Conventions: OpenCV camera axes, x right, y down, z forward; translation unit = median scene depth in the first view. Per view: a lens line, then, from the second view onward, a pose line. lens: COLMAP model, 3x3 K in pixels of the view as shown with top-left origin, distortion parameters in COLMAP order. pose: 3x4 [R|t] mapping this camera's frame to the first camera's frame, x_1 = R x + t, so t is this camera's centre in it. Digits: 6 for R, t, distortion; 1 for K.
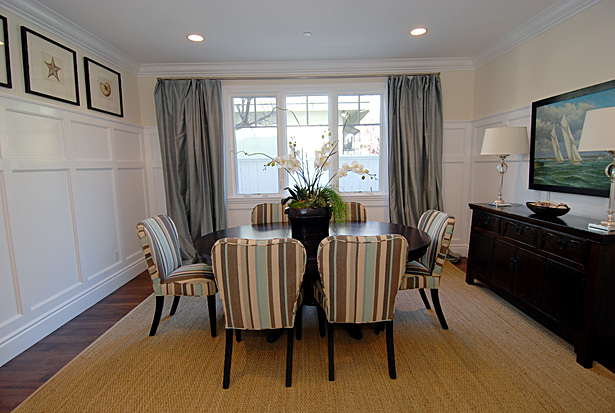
lens RADIAL K [[328.0, 0, 307.1], [0, 328.0, 204.5], [0, 0, 1]] dist [0.013997, -0.007453]
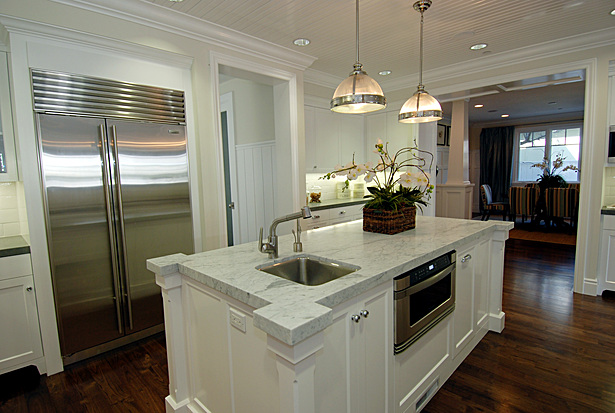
lens RADIAL K [[328.0, 0, 306.9], [0, 328.0, 205.7], [0, 0, 1]] dist [0.013997, -0.007453]
pose [[0.714606, 0.085773, -0.694248, 0.296661], [-0.089881, 0.995486, 0.030473, 0.180894], [0.693728, 0.040624, 0.719090, -1.425625]]
